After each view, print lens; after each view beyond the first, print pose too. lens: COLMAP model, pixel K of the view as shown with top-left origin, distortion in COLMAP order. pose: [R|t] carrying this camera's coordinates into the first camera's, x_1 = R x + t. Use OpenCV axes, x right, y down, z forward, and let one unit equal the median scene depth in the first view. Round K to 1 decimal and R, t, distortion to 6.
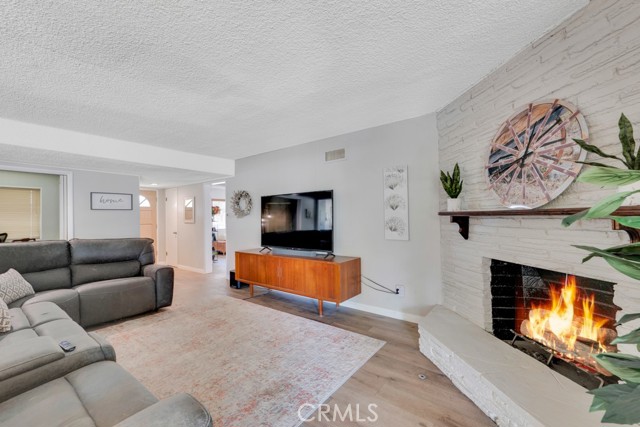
lens RADIAL K [[260.8, 0, 321.9], [0, 260.8, 212.5], [0, 0, 1]] dist [-0.004568, -0.000317]
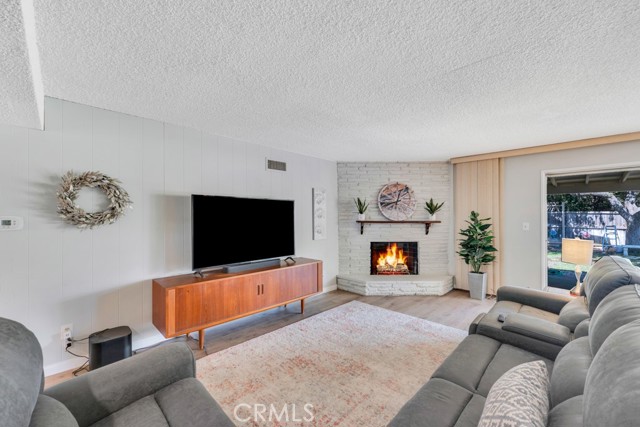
lens RADIAL K [[260.8, 0, 319.2], [0, 260.8, 211.4], [0, 0, 1]] dist [-0.004568, -0.000317]
pose [[0.136541, 0.032878, 0.990089, -1.606211], [-0.016218, 0.999389, -0.030951, -0.008334], [-0.990502, -0.011831, 0.136991, 1.132491]]
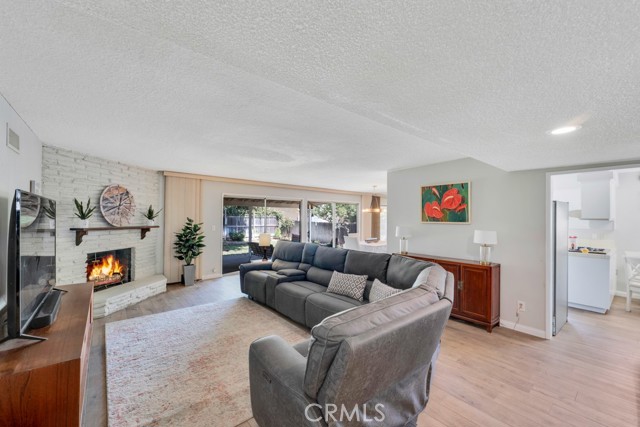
lens RADIAL K [[260.8, 0, 319.2], [0, 260.8, 215.8], [0, 0, 1]] dist [-0.004568, -0.000317]
pose [[-0.973277, 0.008146, 0.229492, -1.315947], [0.001486, 0.999573, -0.029175, -0.032597], [-0.229631, -0.028055, -0.972873, 2.363523]]
